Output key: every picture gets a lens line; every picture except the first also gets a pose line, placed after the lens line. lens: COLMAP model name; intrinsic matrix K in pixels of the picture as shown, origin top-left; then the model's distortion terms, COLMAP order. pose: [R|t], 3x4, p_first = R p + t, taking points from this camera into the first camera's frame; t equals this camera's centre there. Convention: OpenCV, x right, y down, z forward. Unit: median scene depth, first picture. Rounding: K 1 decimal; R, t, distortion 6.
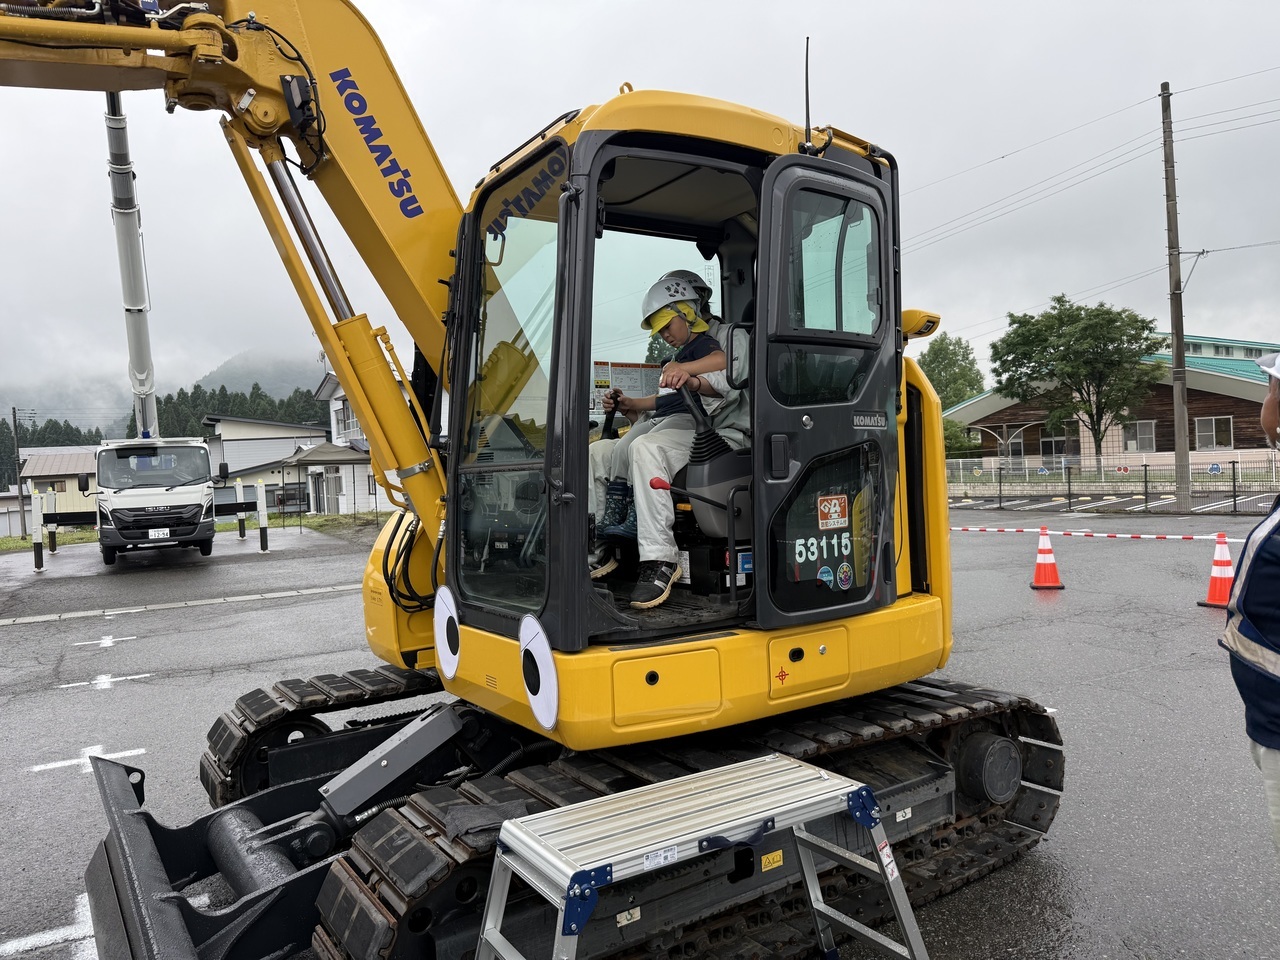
lens RADIAL K [[891.0, 0, 660.5], [0, 891.0, 478.0], [0, 0, 1]] dist [-0.010265, -0.003479]
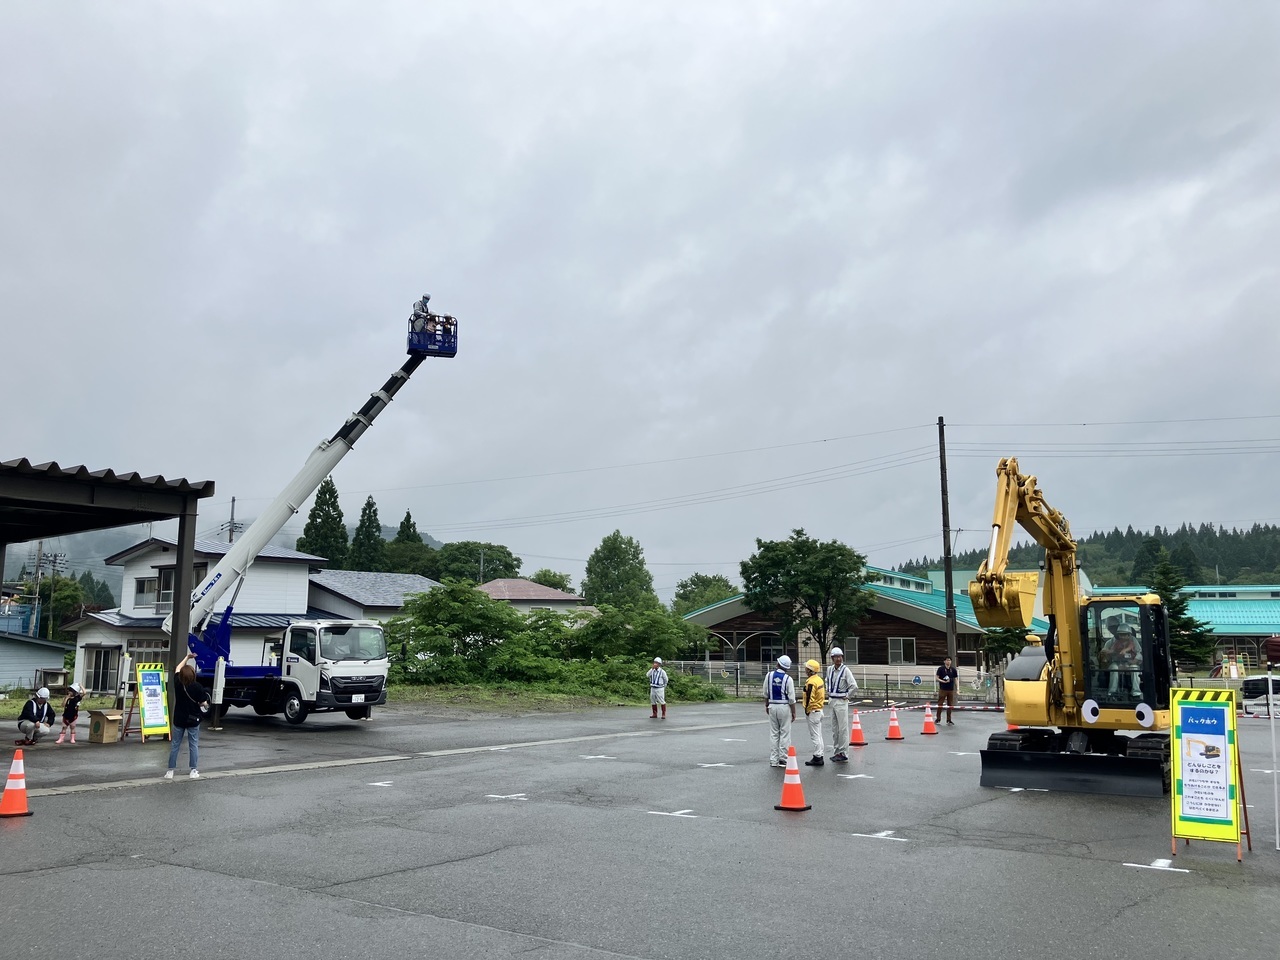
lens RADIAL K [[1070.6, 0, 613.1], [0, 1070.6, 453.3], [0, 0, 1]] dist [0.013090, -0.002285]
pose [[0.910500, 0.126588, 0.393656, -0.368295], [-0.045792, 0.977001, -0.208261, 0.010111], [-0.410965, 0.171595, 0.895356, -0.222199]]
